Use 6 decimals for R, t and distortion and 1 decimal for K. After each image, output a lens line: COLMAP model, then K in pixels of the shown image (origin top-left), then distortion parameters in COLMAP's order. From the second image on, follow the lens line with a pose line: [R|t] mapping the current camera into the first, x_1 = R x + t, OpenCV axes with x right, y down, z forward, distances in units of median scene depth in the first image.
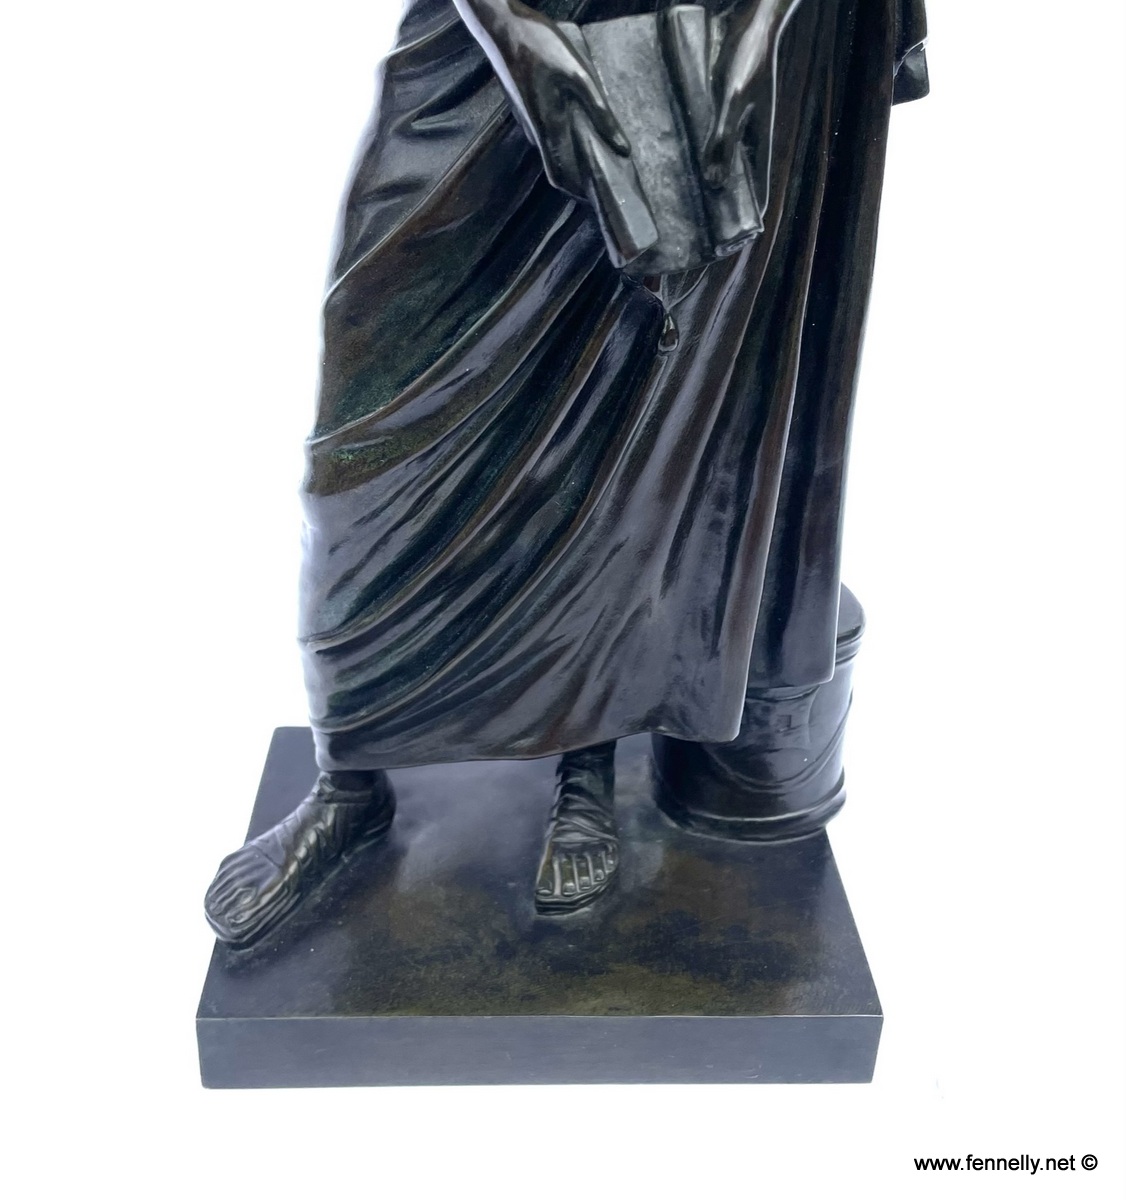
lens RADIAL K [[1252.9, 0, 561.4], [0, 1252.9, 527.9], [0, 0, 1]] dist [0.107682, -0.261828]
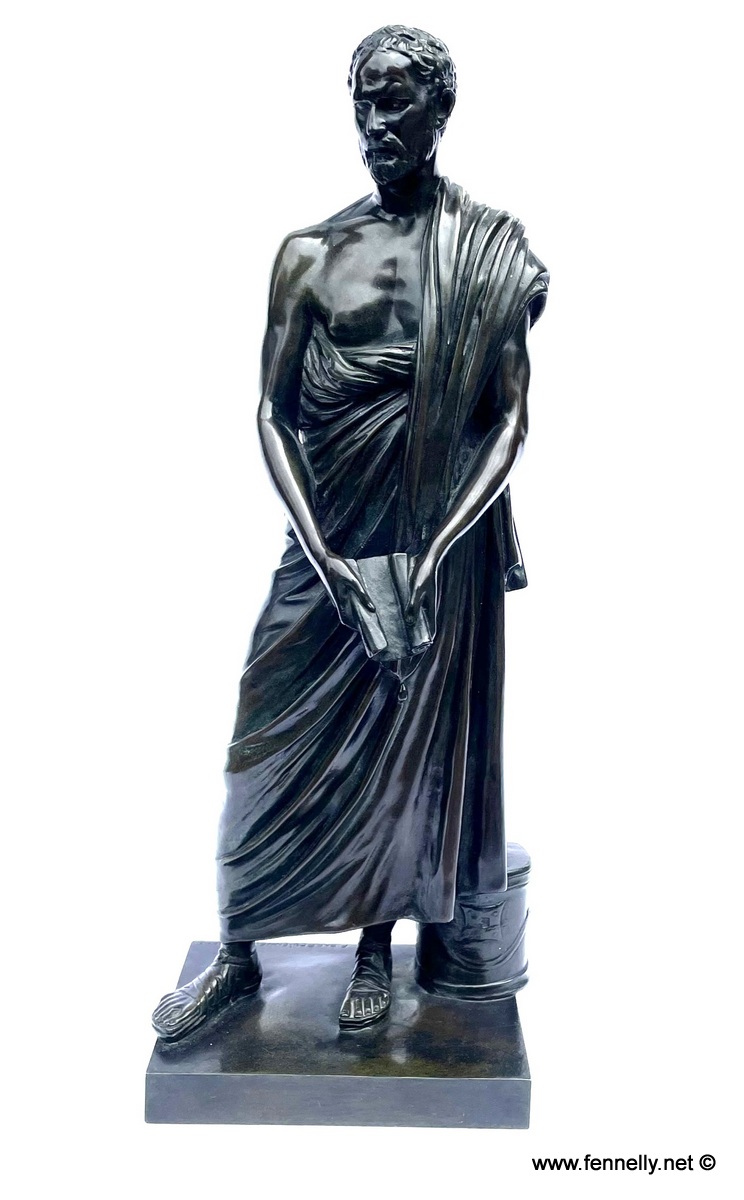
lens RADIAL K [[1066.6, 0, 400.4], [0, 1066.6, 598.7], [0, 0, 1]] dist [0.006491, -0.006546]
pose [[0.999761, 0.006072, -0.020990, 0.107206], [-0.012067, 0.954268, -0.298710, 0.208487], [0.018217, 0.298891, 0.954113, -0.684556]]
